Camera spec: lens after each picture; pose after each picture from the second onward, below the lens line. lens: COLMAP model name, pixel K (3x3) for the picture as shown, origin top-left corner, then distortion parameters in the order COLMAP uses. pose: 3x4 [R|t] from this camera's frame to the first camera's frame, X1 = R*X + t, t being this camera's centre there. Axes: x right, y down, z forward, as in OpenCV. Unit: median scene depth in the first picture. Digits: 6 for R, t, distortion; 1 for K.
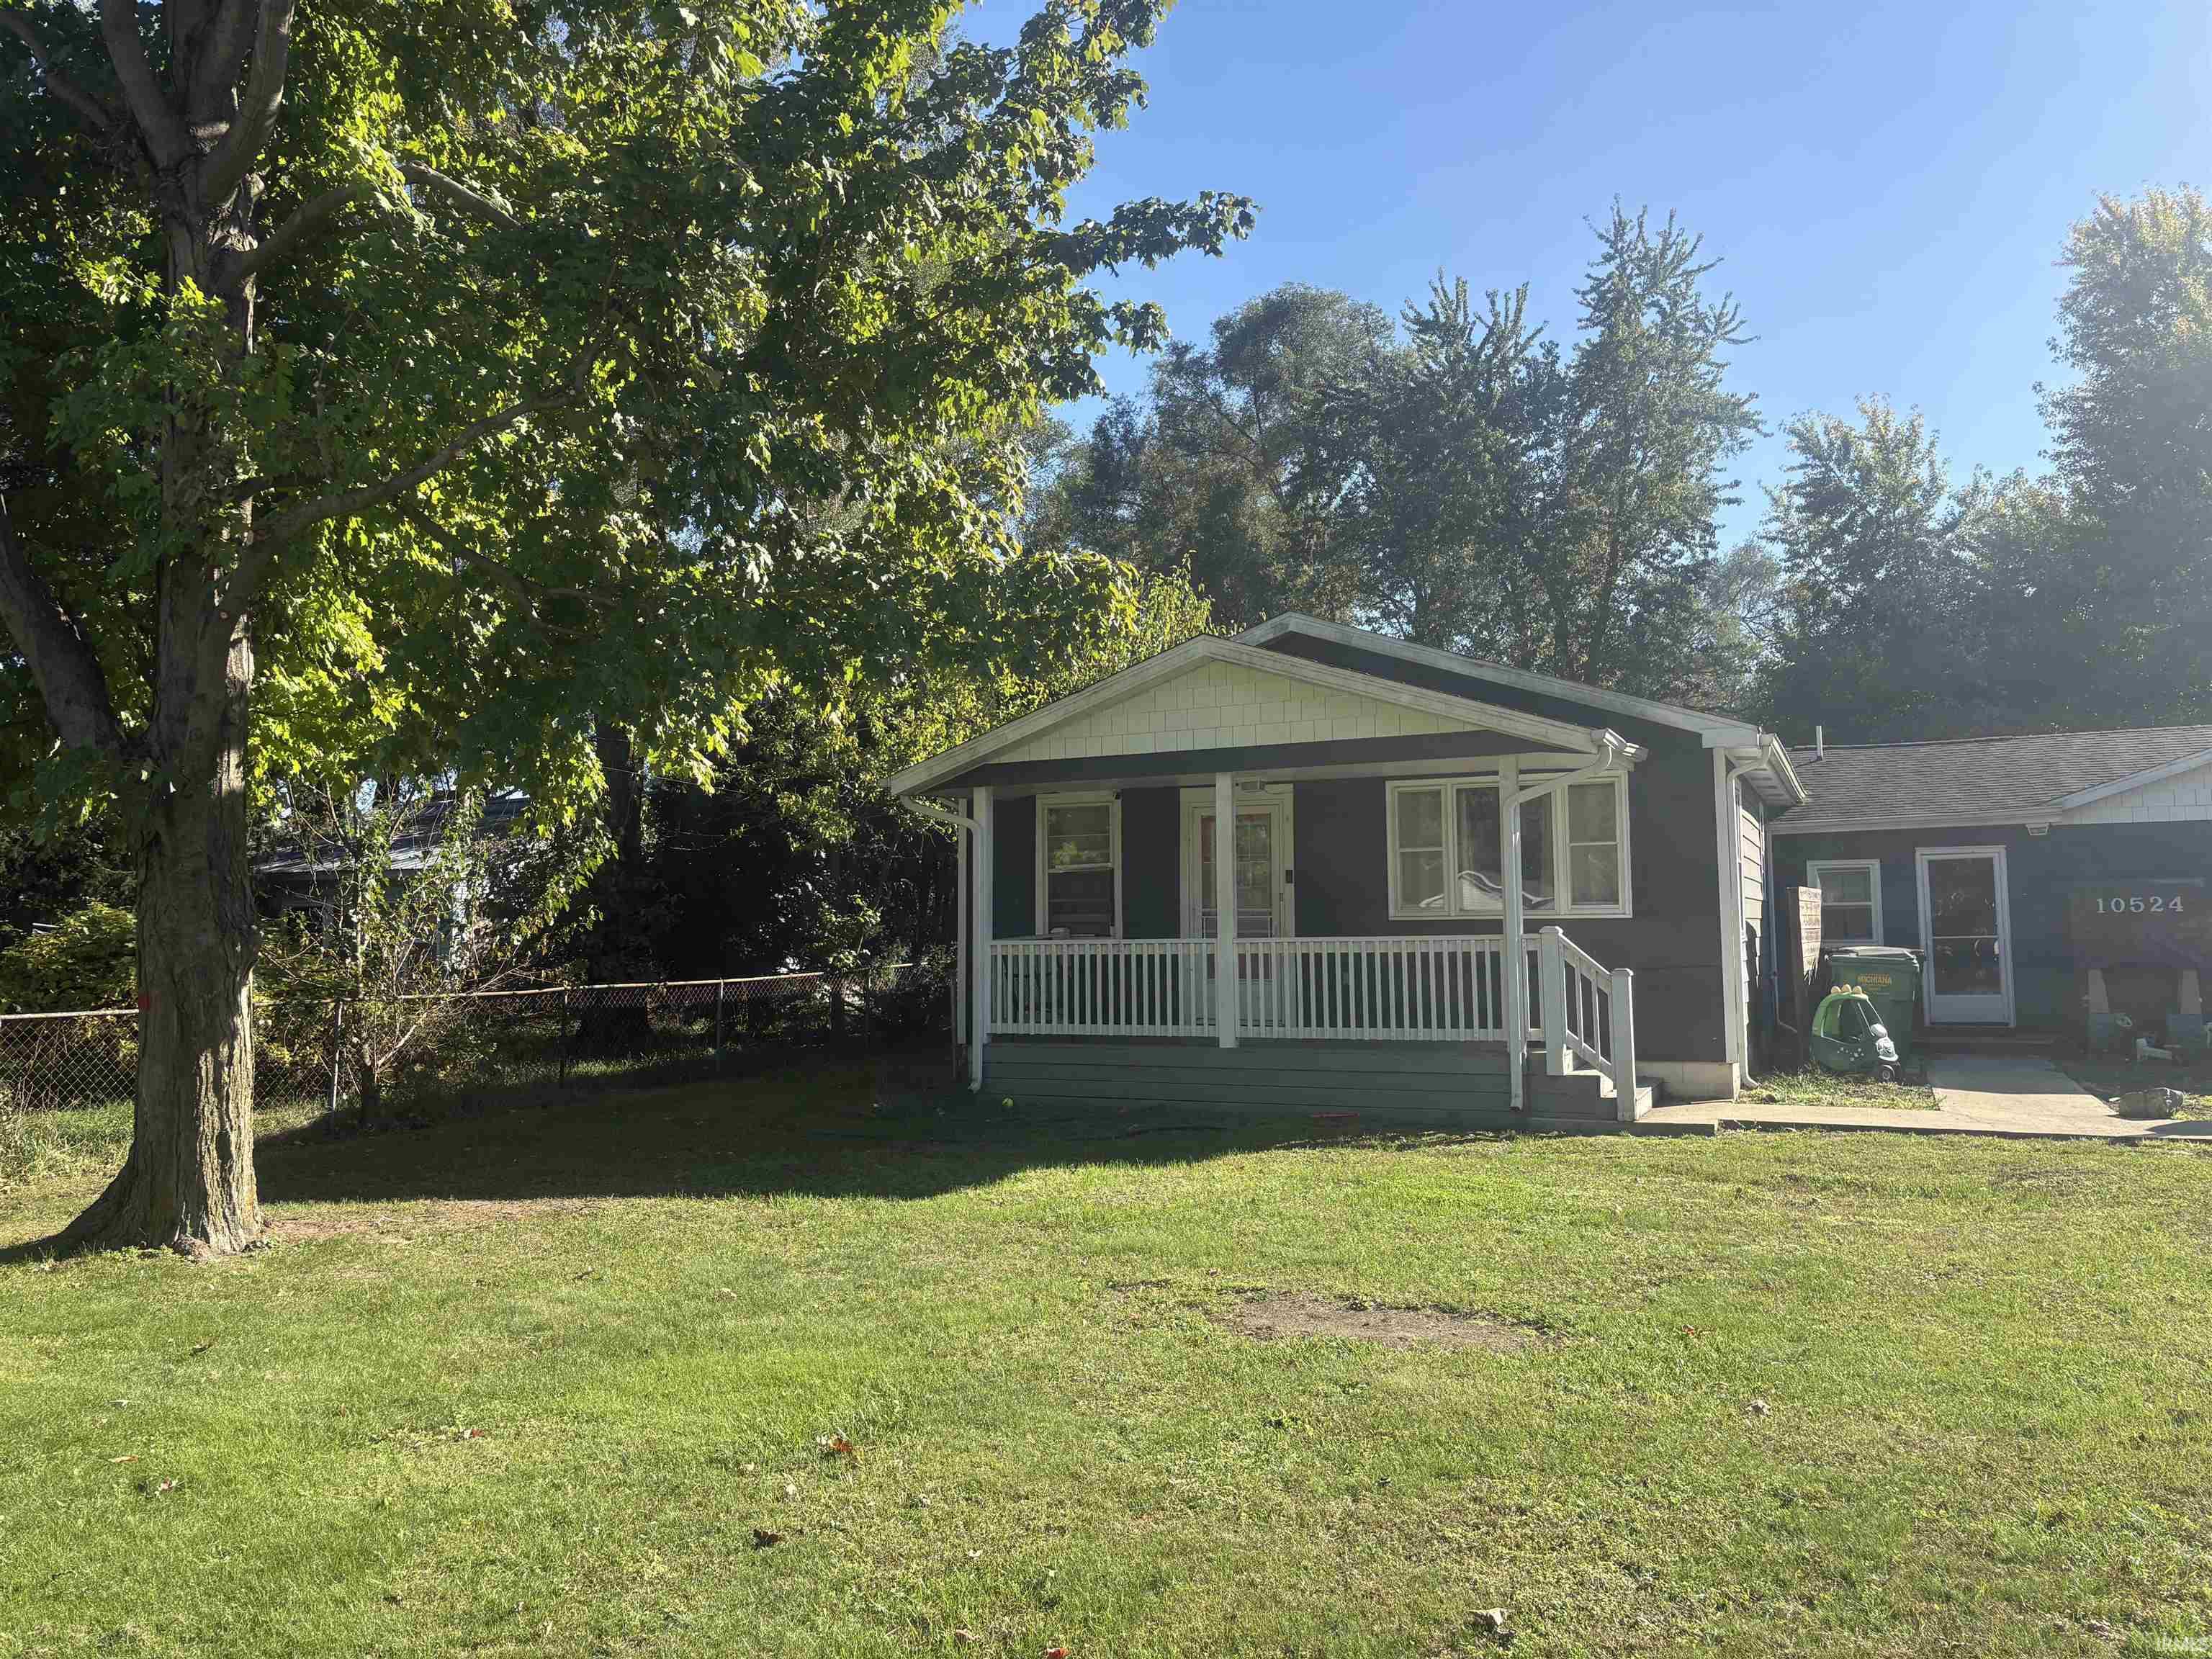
lens RADIAL K [[1665.4, 0, 1106.2], [0, 1665.4, 811.0], [0, 0, 1]] dist [-0.002734, -0.001532]
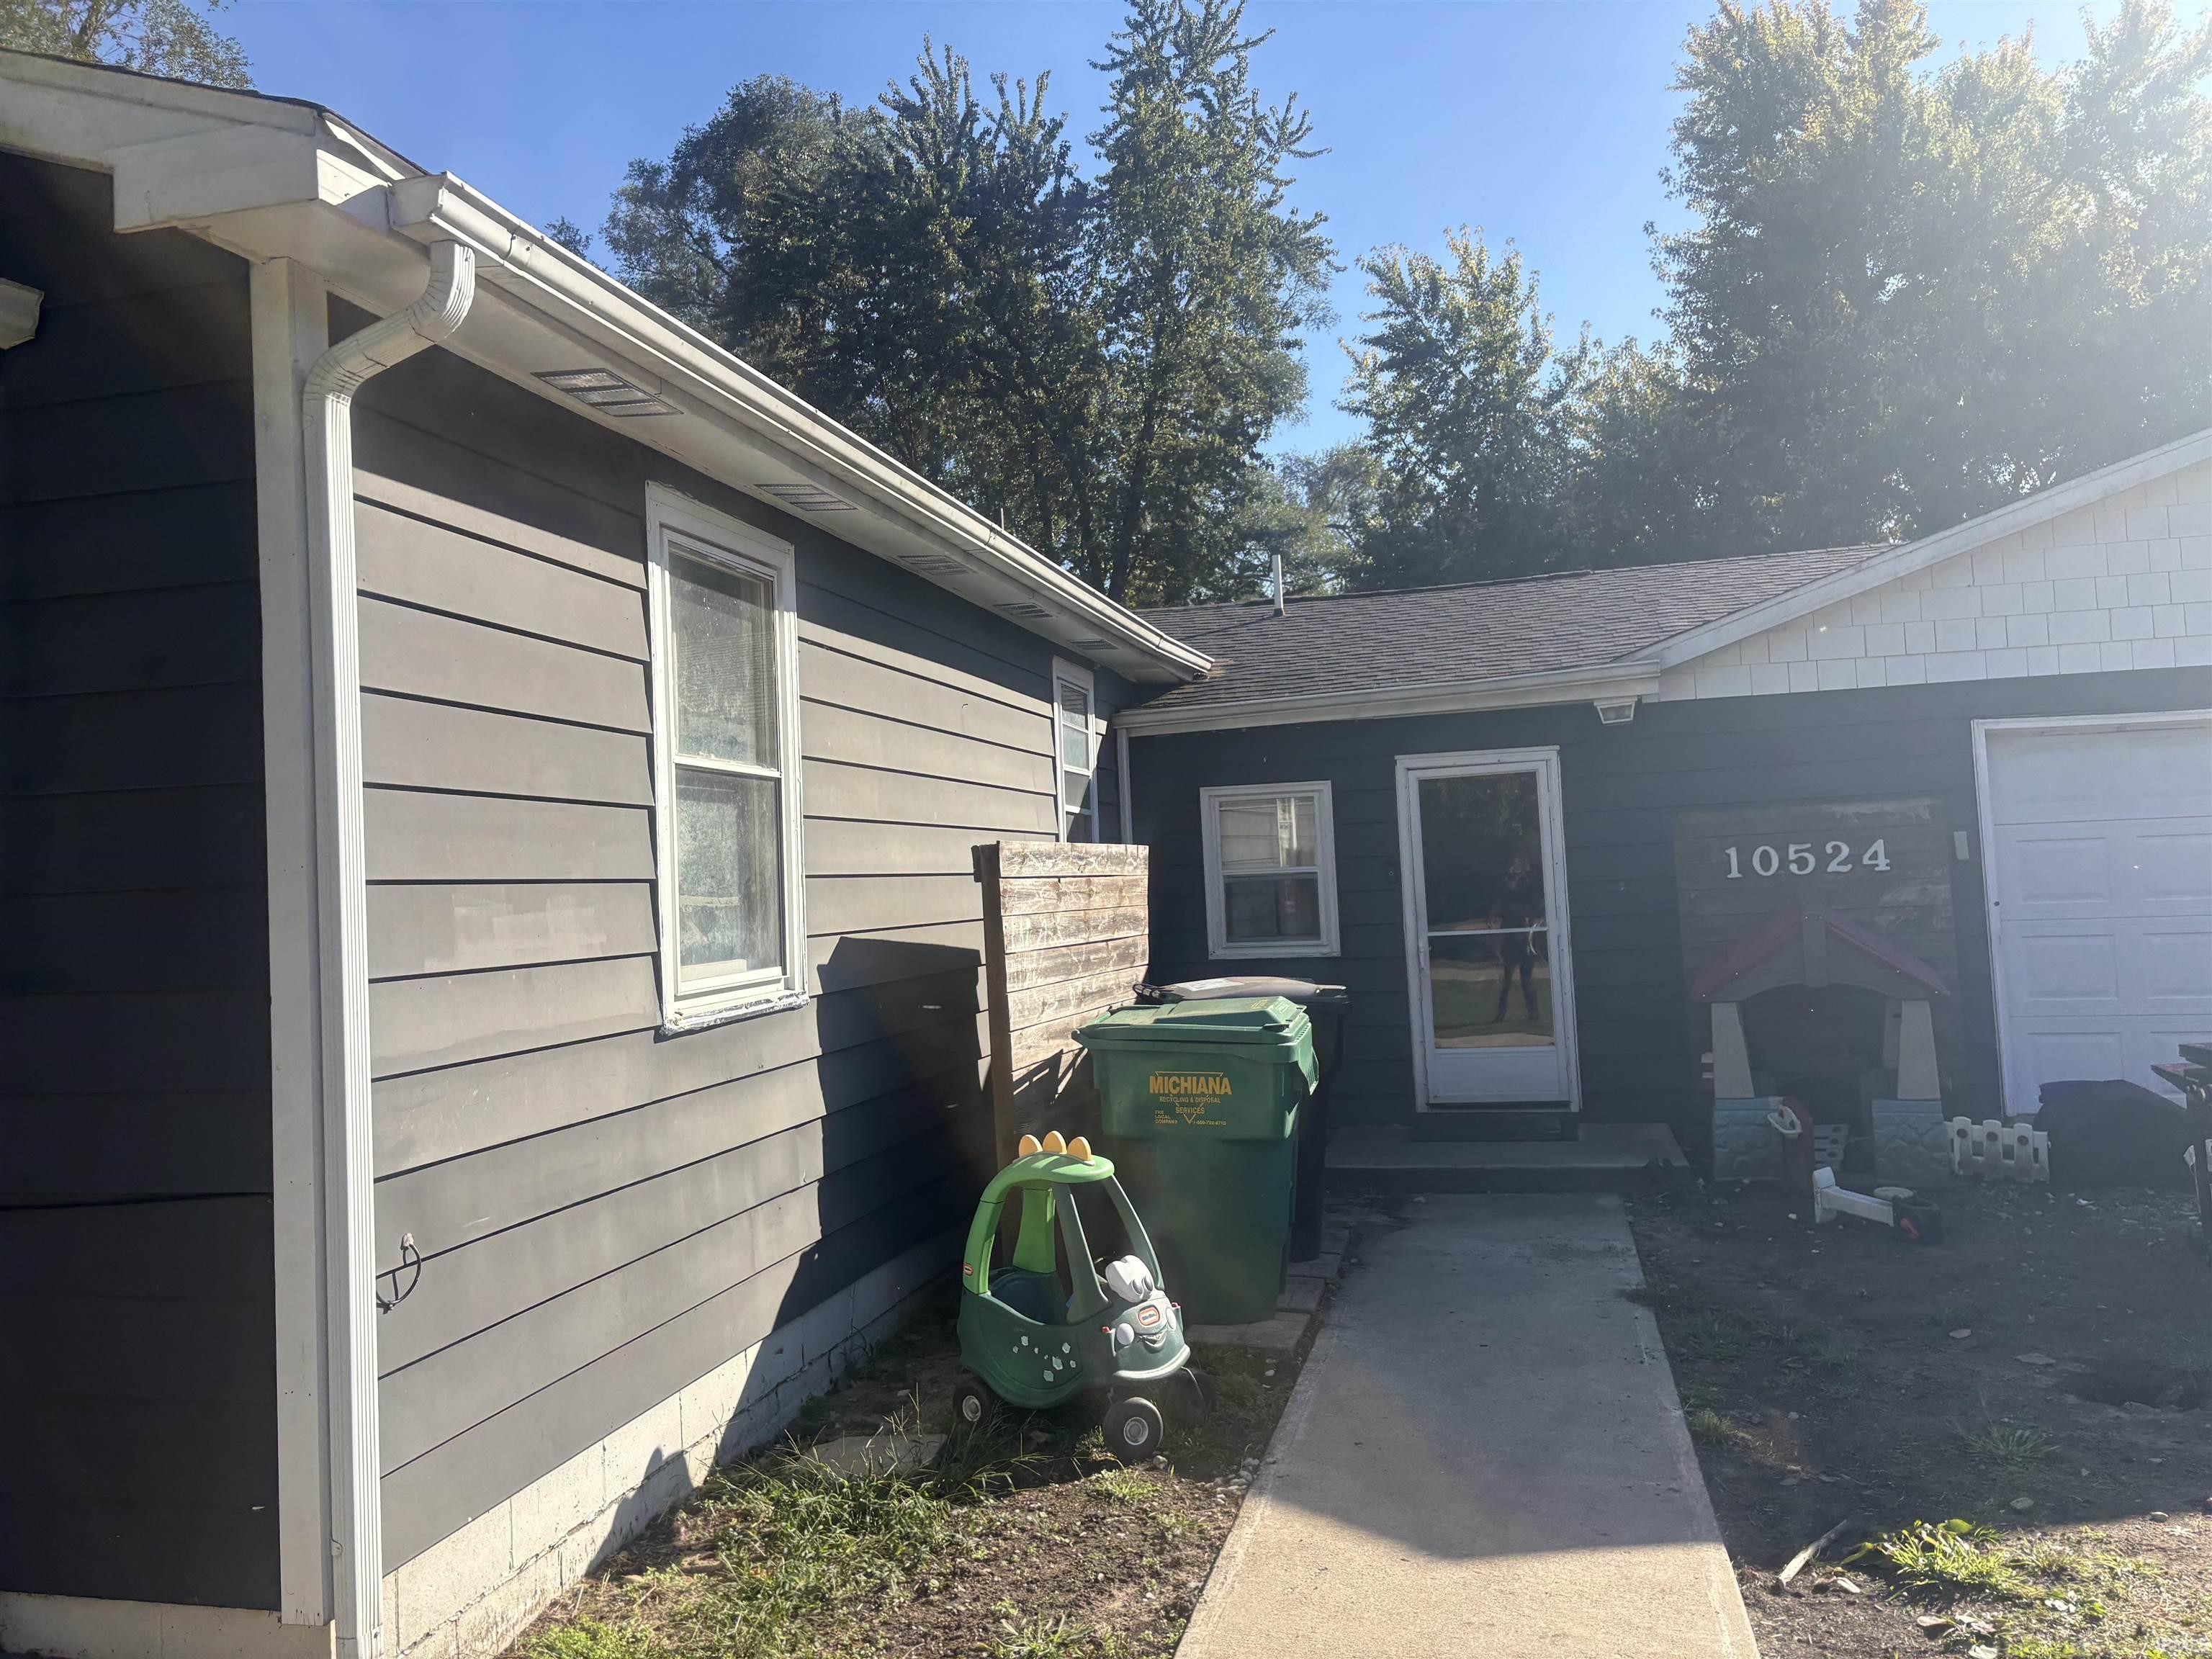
lens RADIAL K [[1665.4, 0, 1106.0], [0, 1665.4, 836.3], [0, 0, 1]] dist [-0.002734, -0.001532]
pose [[0.982501, -0.029428, 0.183918, 0.127991], [0.021750, 0.998811, 0.043629, 0.009410], [-0.184983, -0.038865, 0.981973, 0.216753]]
